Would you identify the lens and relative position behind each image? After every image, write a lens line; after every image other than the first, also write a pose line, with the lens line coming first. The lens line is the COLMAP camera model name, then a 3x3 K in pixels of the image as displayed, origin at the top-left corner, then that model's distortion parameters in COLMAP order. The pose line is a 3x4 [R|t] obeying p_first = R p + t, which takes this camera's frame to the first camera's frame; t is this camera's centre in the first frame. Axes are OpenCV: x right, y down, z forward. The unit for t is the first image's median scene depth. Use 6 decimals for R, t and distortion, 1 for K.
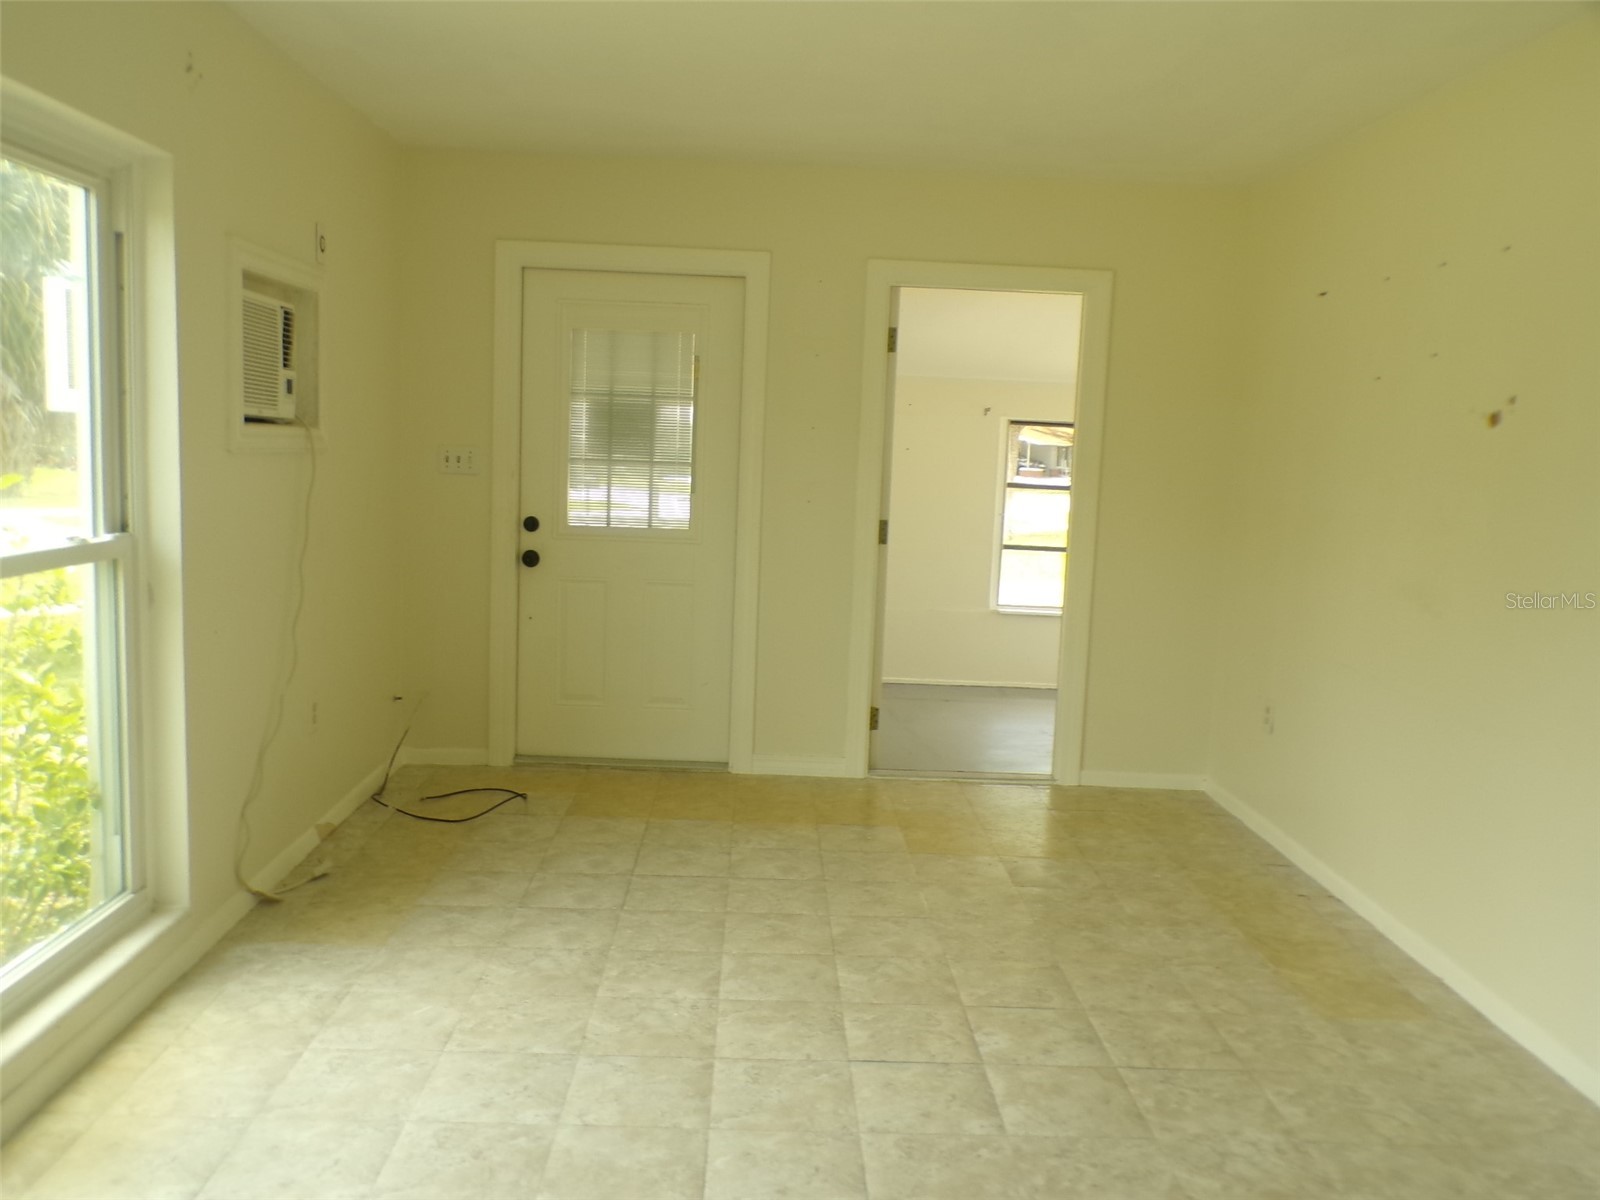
lens RADIAL K [[1314.8, 0, 790.1], [0, 1314.8, 599.5], [0, 0, 1]] dist [-0.031556, 0.037190]
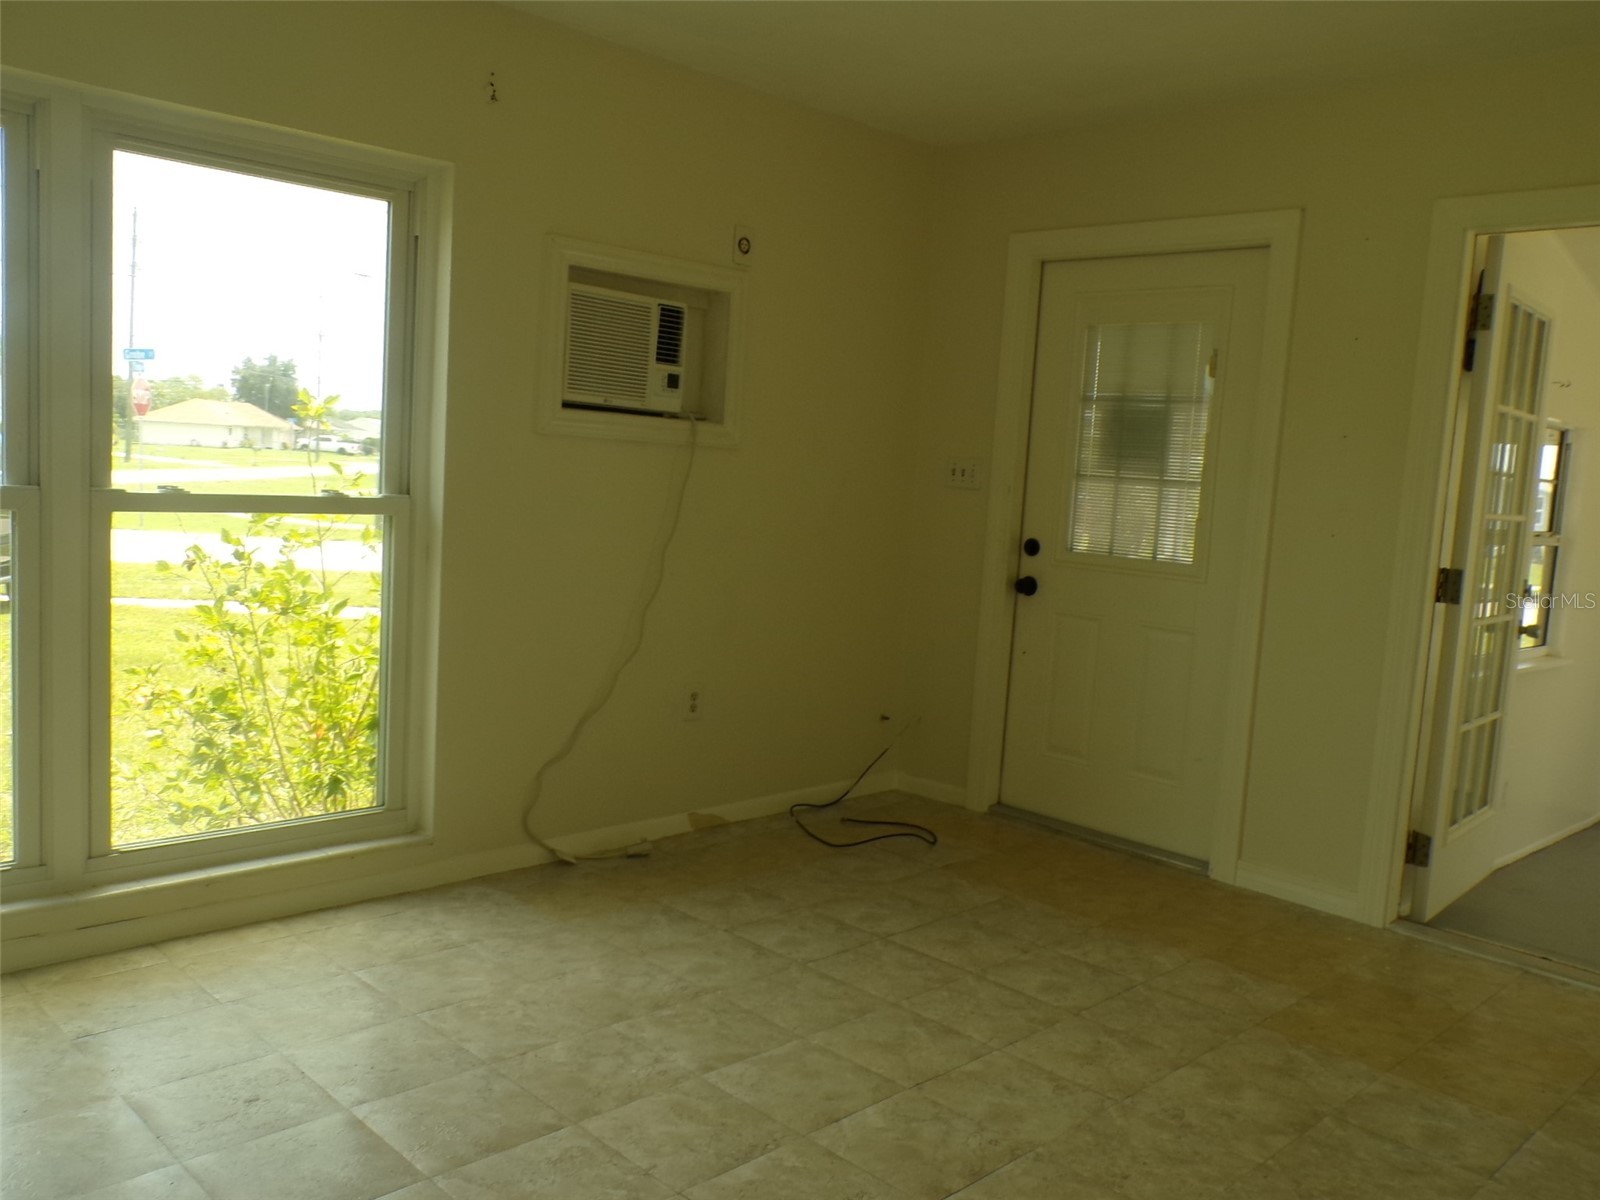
lens RADIAL K [[1314.8, 0, 799.2], [0, 1314.8, 602.2], [0, 0, 1]] dist [-0.031556, 0.037190]
pose [[0.689018, 0.081159, -0.720185, 0.473775], [-0.122715, 0.992426, -0.005566, 0.005335], [0.714279, 0.092213, 0.693760, 0.379989]]
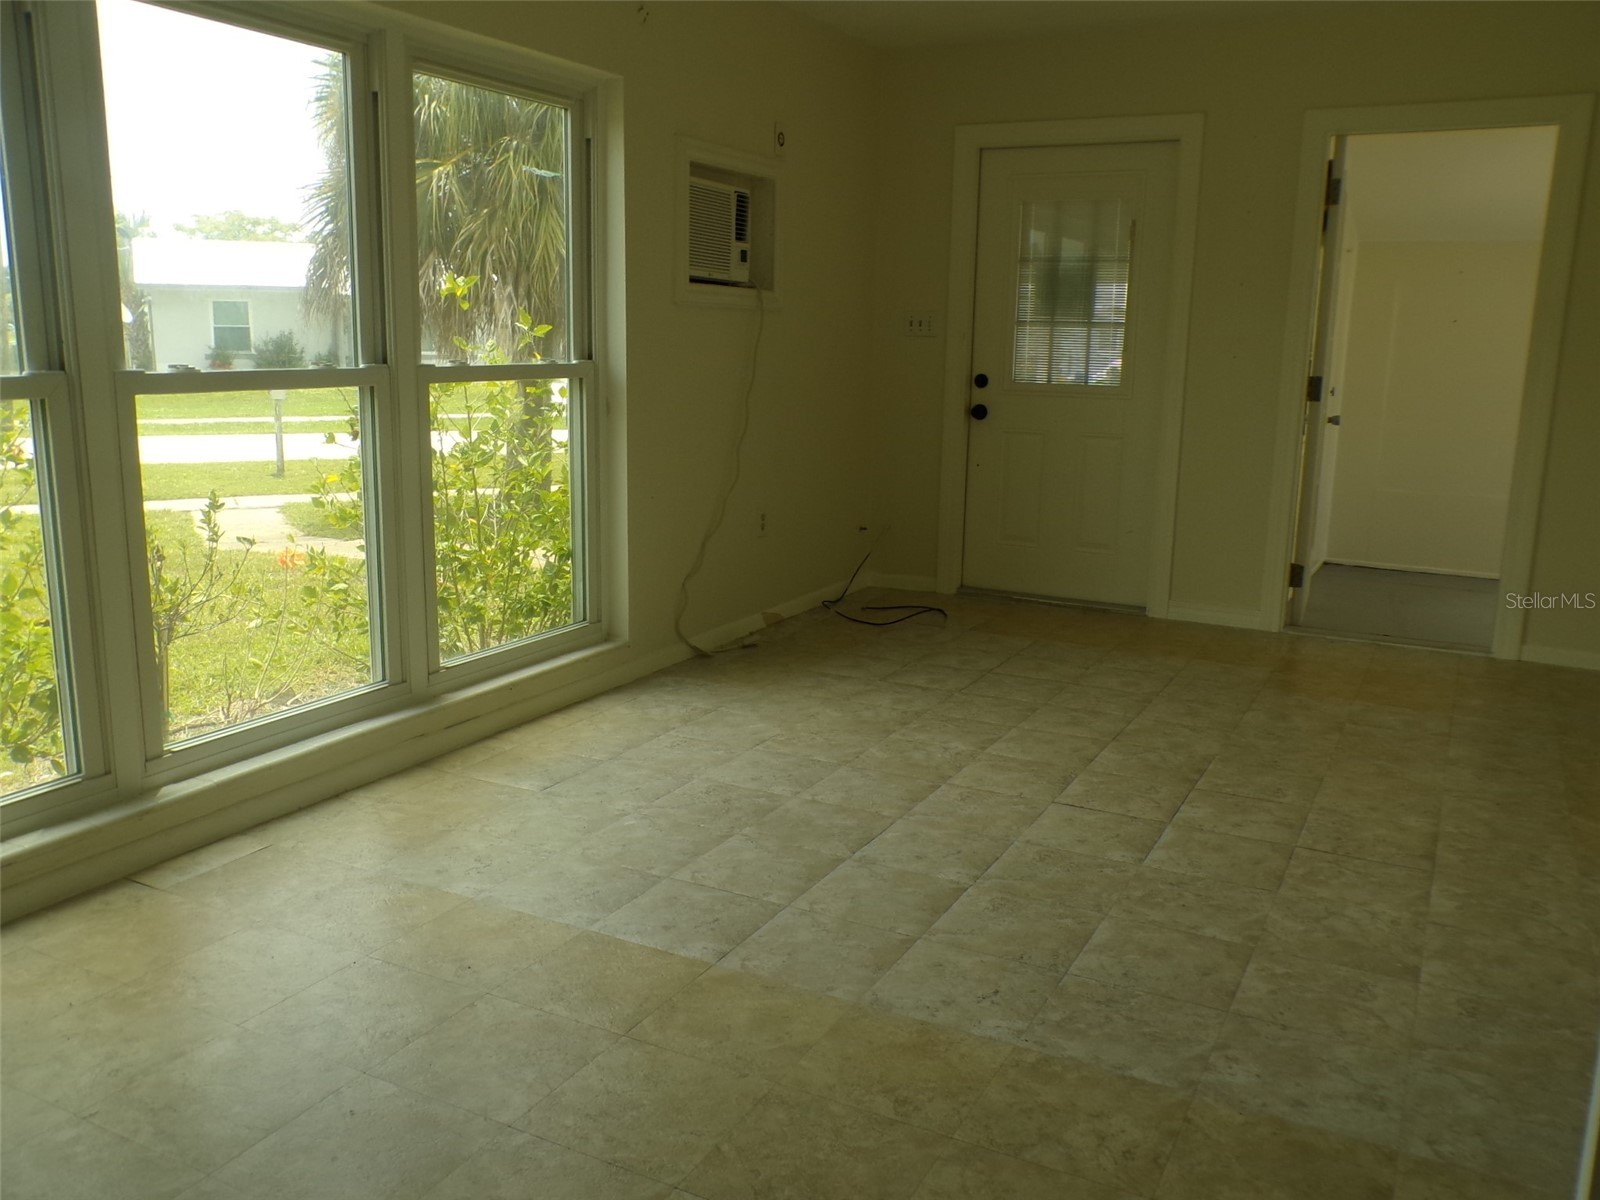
lens RADIAL K [[1314.8, 0, 795.5], [0, 1314.8, 599.6], [0, 0, 1]] dist [-0.031556, 0.037190]
pose [[0.874738, 0.073960, -0.478919, 0.302916], [-0.043553, 0.996284, 0.074309, 0.073408], [0.482635, -0.044142, 0.874709, -0.097976]]
